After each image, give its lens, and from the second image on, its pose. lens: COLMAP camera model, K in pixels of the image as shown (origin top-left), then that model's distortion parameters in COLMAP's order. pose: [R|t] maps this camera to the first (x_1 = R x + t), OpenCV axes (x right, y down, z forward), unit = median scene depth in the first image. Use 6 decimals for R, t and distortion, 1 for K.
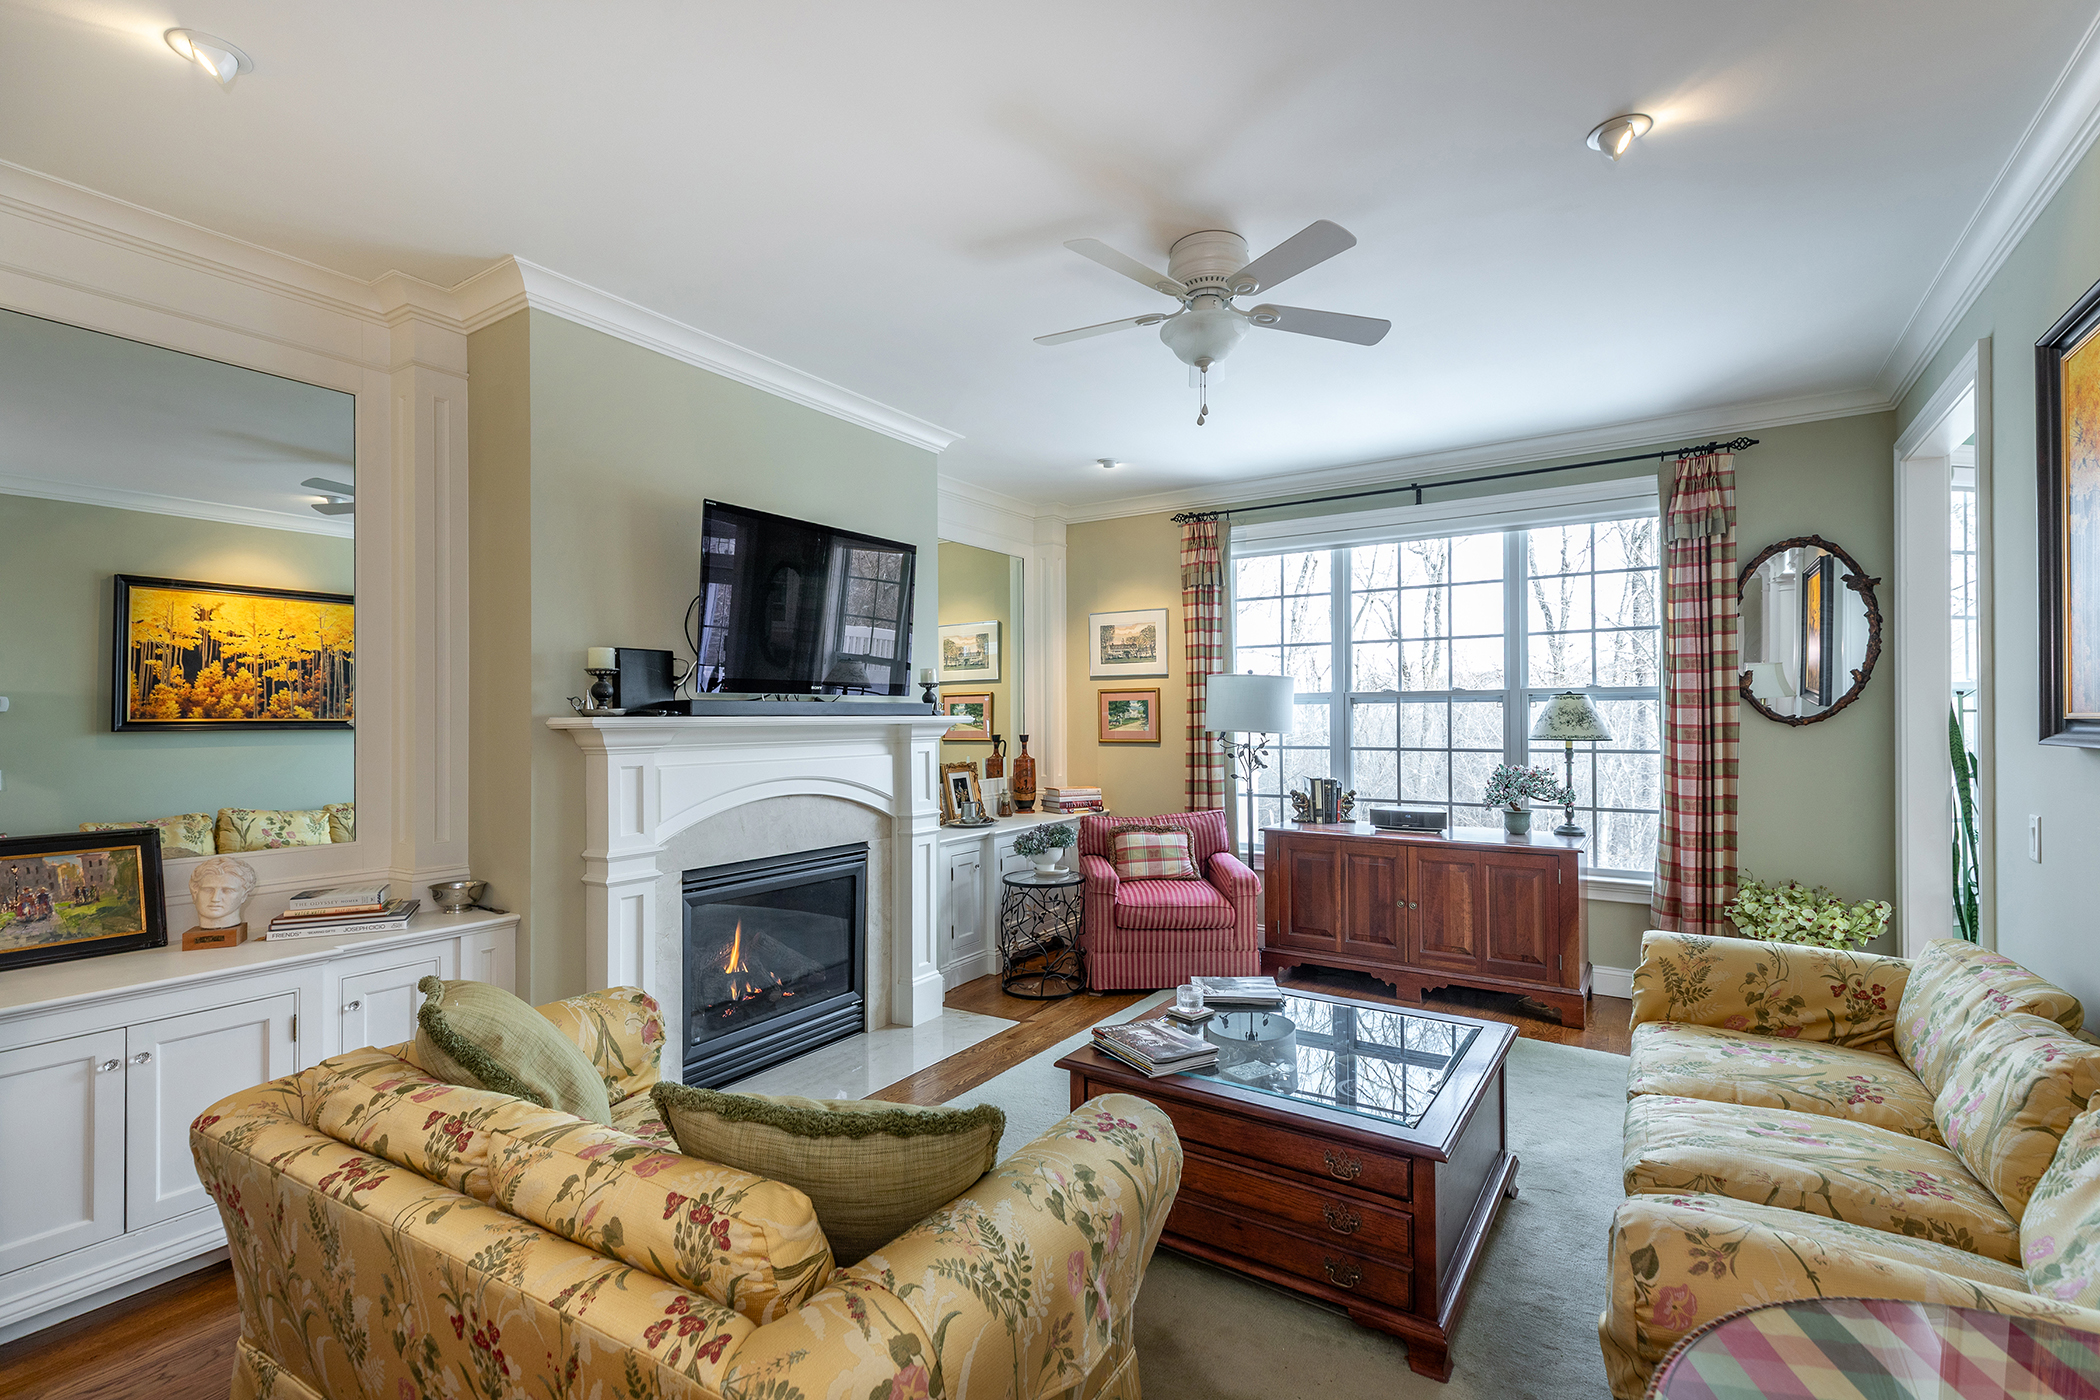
lens RADIAL K [[954.3, 0, 1050.5], [0, 954.3, 713.7], [0, 0, 1]] dist [0.035457, -0.000114]
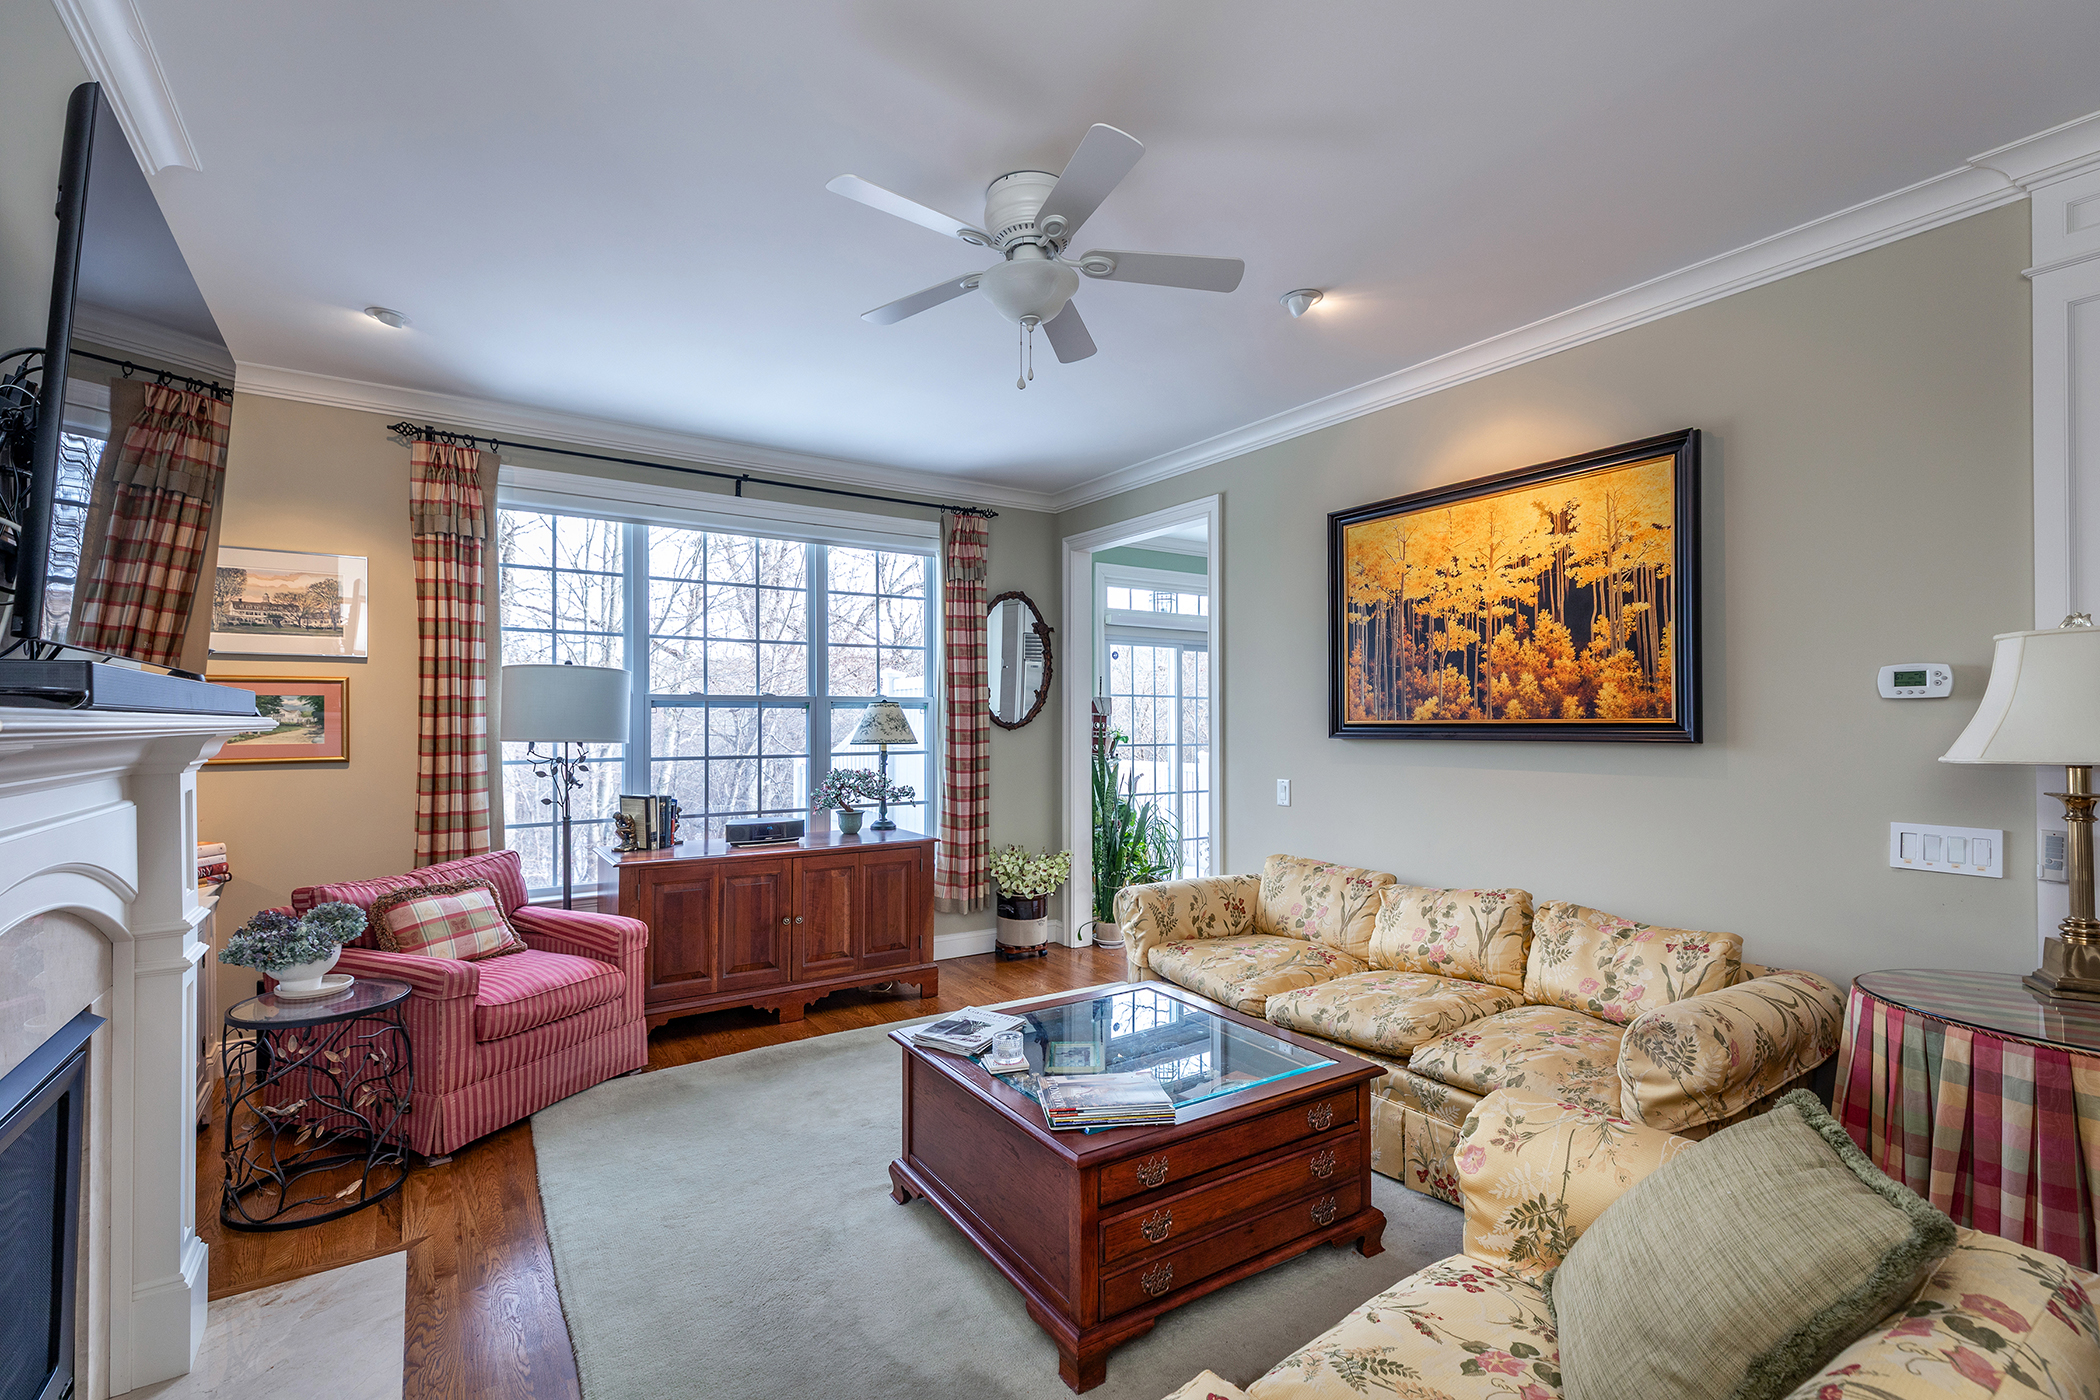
lens RADIAL K [[954.3, 0, 1050.5], [0, 954.3, 713.7], [0, 0, 1]] dist [0.035457, -0.000114]
pose [[0.396123, 0.012318, 0.918115, -0.380809], [-0.003128, 0.999922, -0.012067, 0.005211], [-0.918192, 0.001908, 0.396131, 0.372360]]
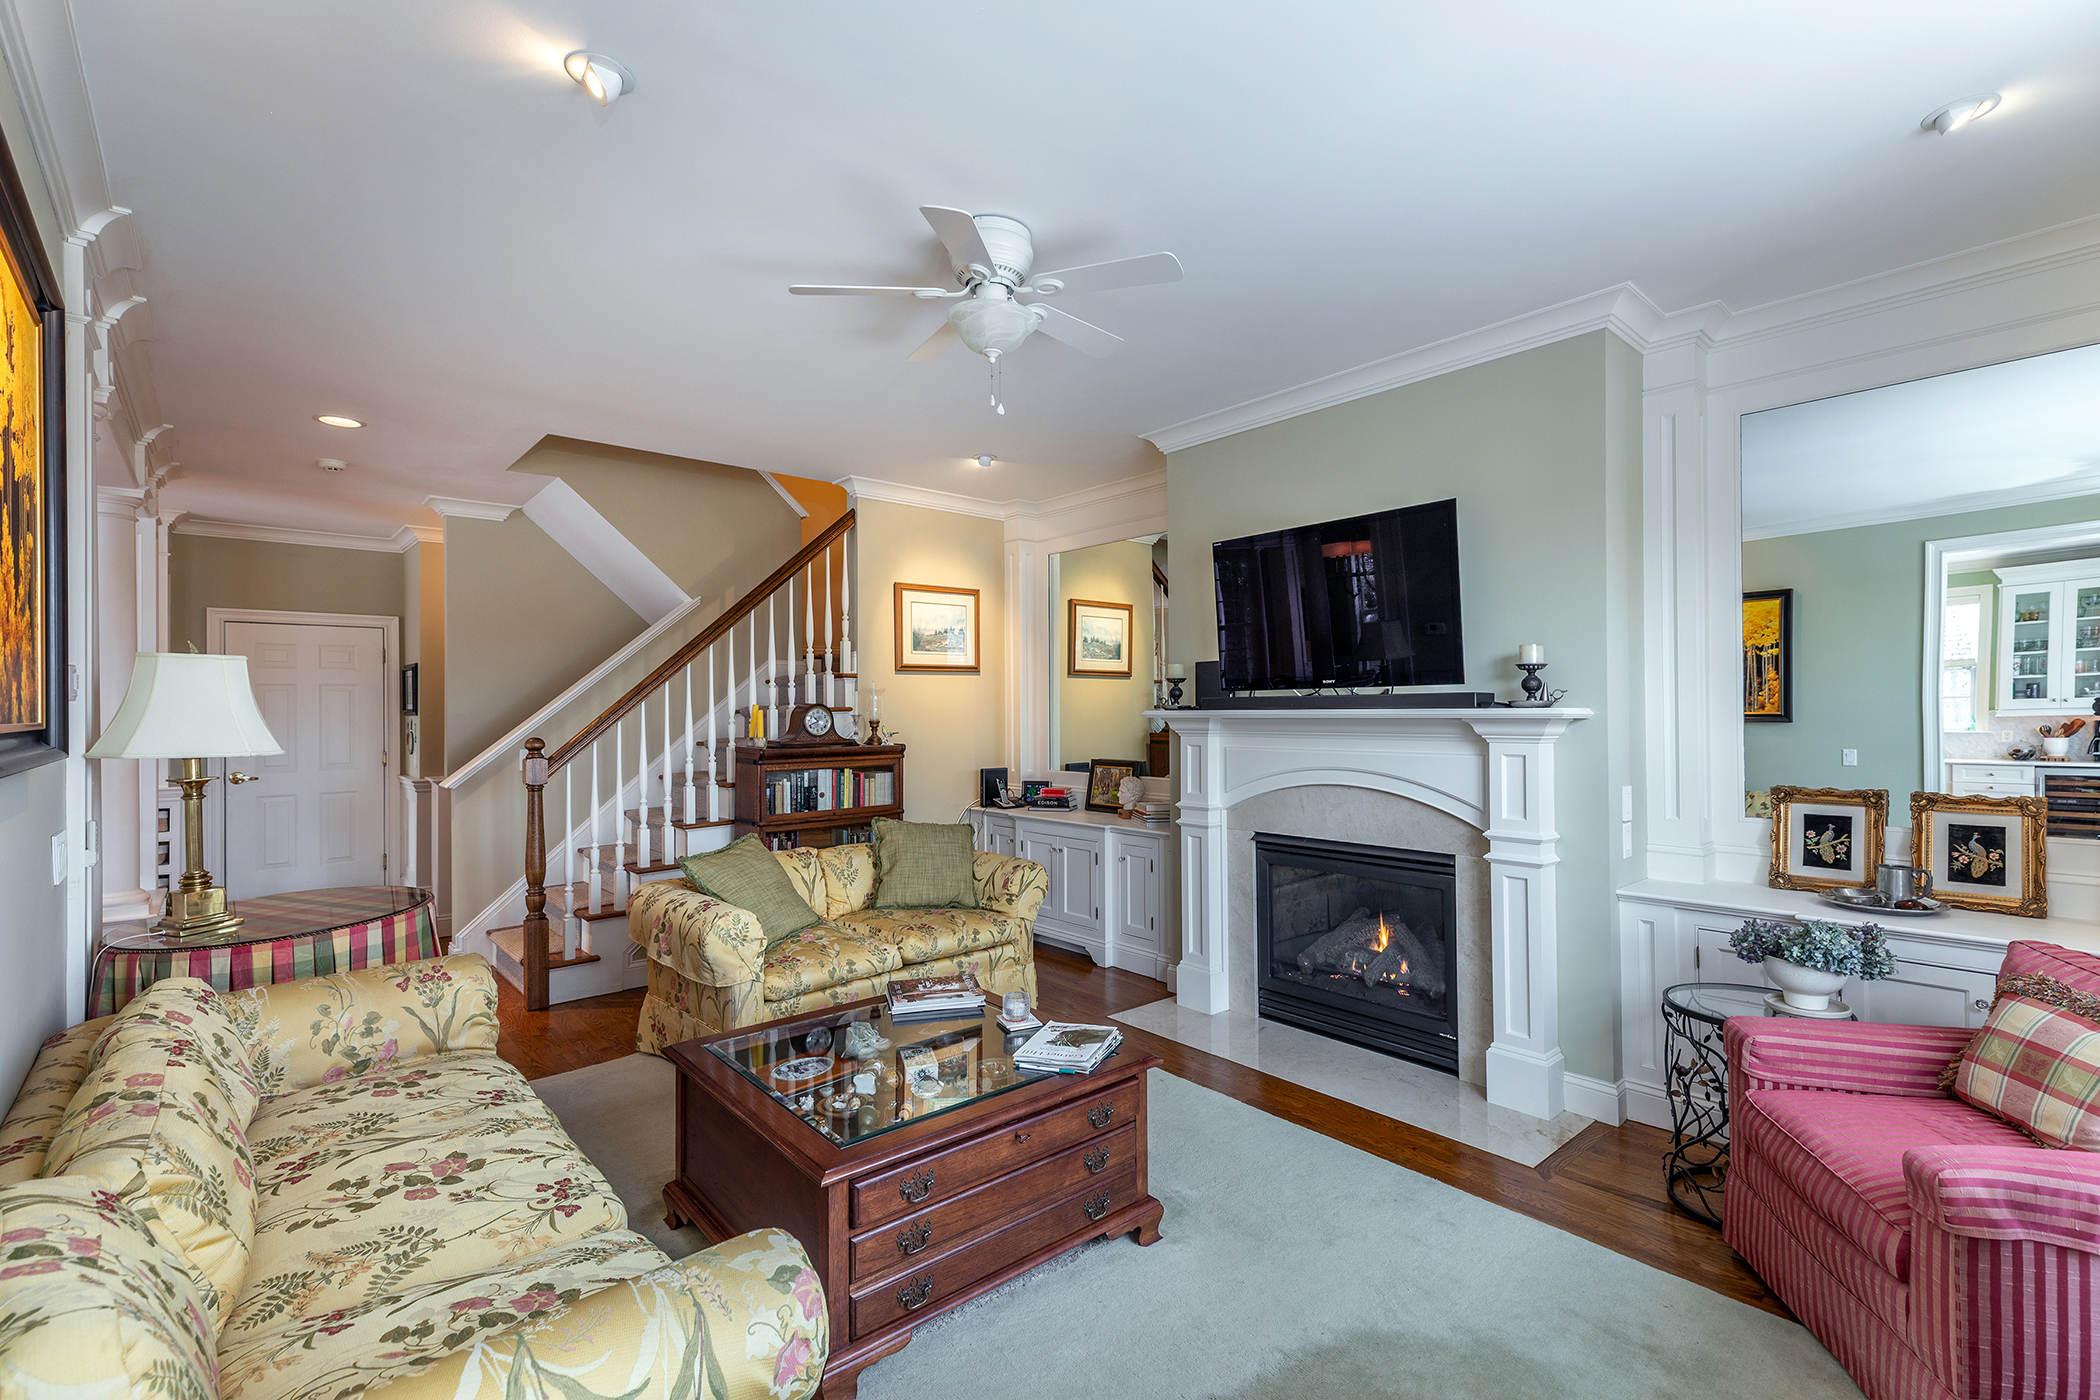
lens RADIAL K [[920.8, 0, 1042.2], [0, 920.8, 698.2], [0, 0, 1]] dist [0.017078, -0.000047]
pose [[-0.261268, -0.013607, -0.965170, 0.617043], [0.006808, 0.999850, -0.015939, 0.003559], [0.965242, -0.010735, -0.261136, 0.758121]]
